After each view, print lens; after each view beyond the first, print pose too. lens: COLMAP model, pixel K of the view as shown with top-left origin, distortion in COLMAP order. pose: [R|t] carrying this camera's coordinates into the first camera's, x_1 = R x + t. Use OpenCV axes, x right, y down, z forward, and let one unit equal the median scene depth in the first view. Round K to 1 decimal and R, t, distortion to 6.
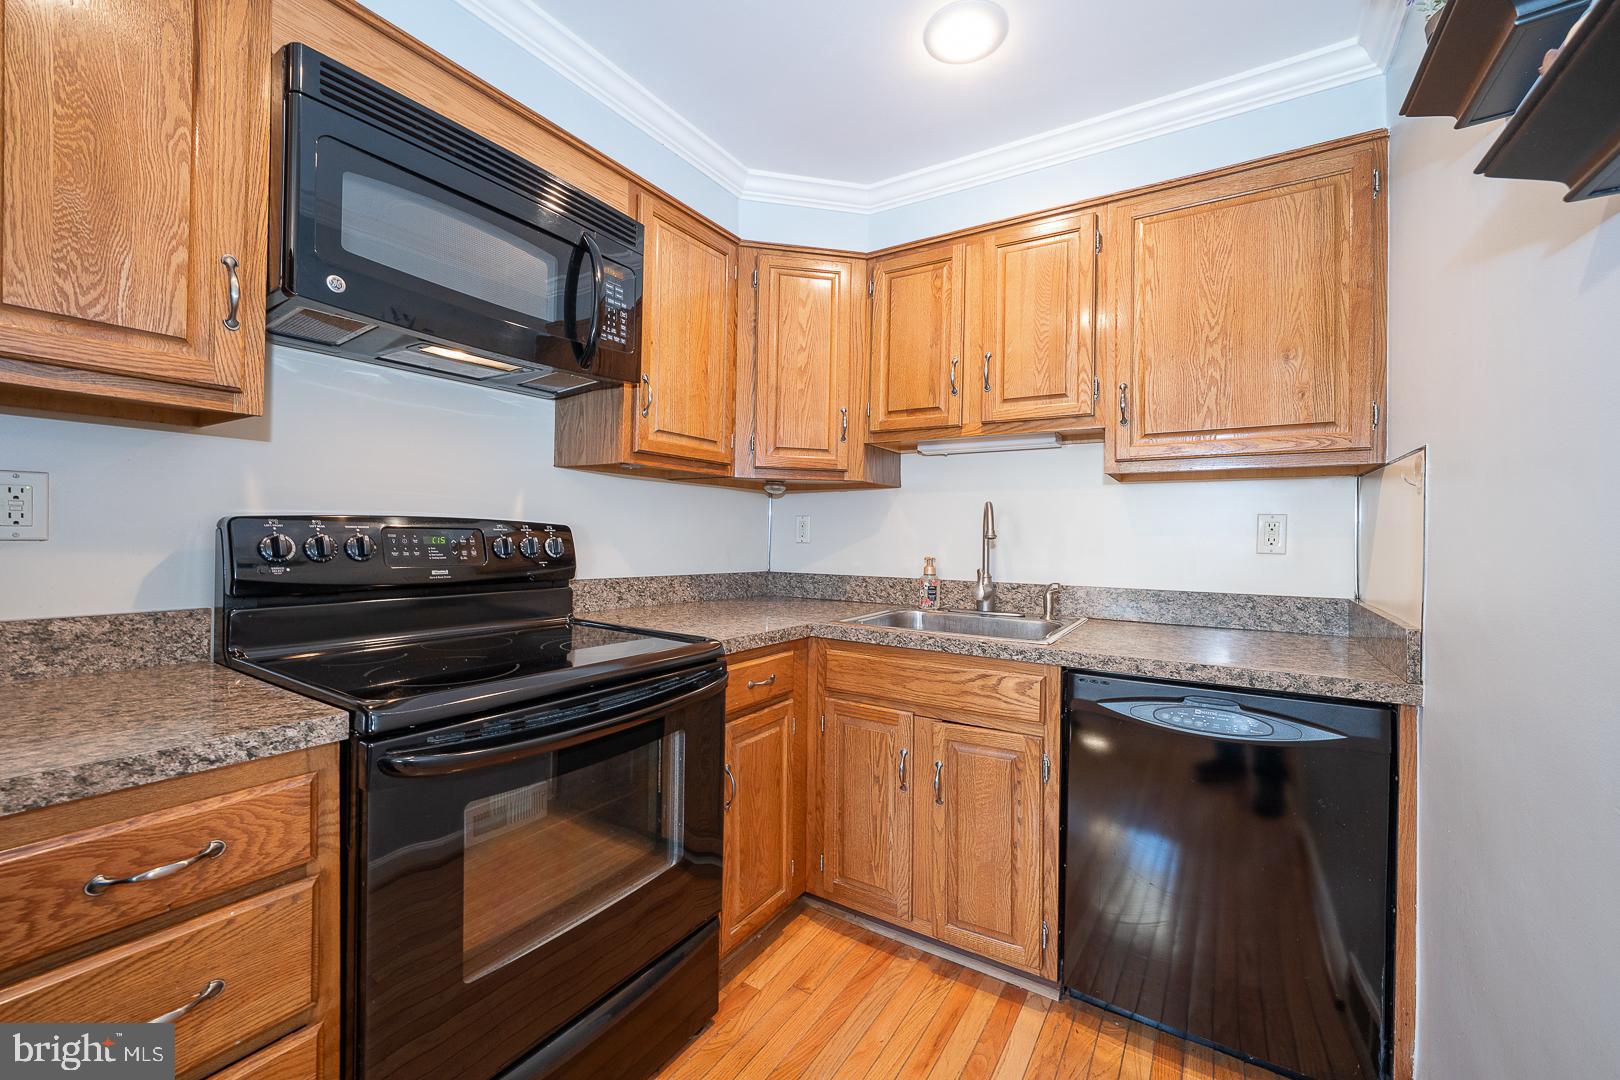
lens RADIAL K [[633.6, 0, 816.5], [0, 633.6, 535.1], [0, 0, 1]] dist [-0.000529, 0.000103]
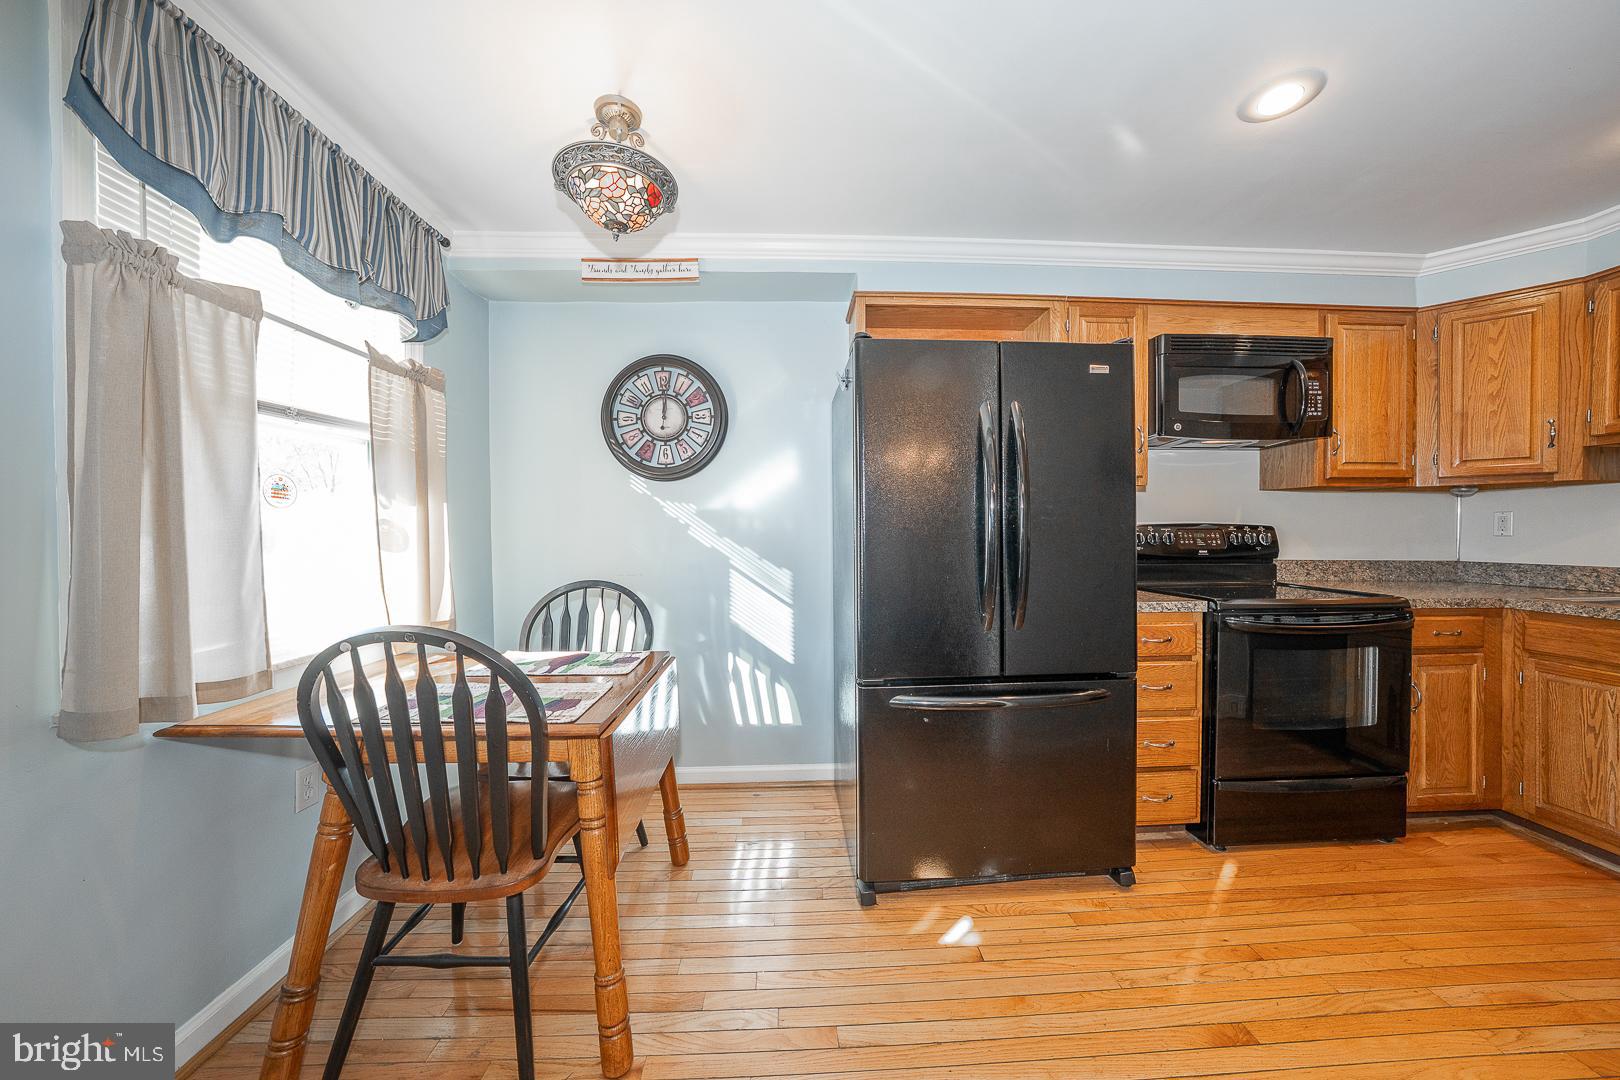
lens RADIAL K [[558.0, 0, 805.6], [0, 558.0, 536.4], [0, 0, 1]] dist [-0.020752, 0.004079]
pose [[0.576067, -0.008601, -0.817357, 0.079626], [0.012807, 0.999917, -0.001496, -0.001239], [0.817302, -0.009606, 0.576129, -0.803003]]
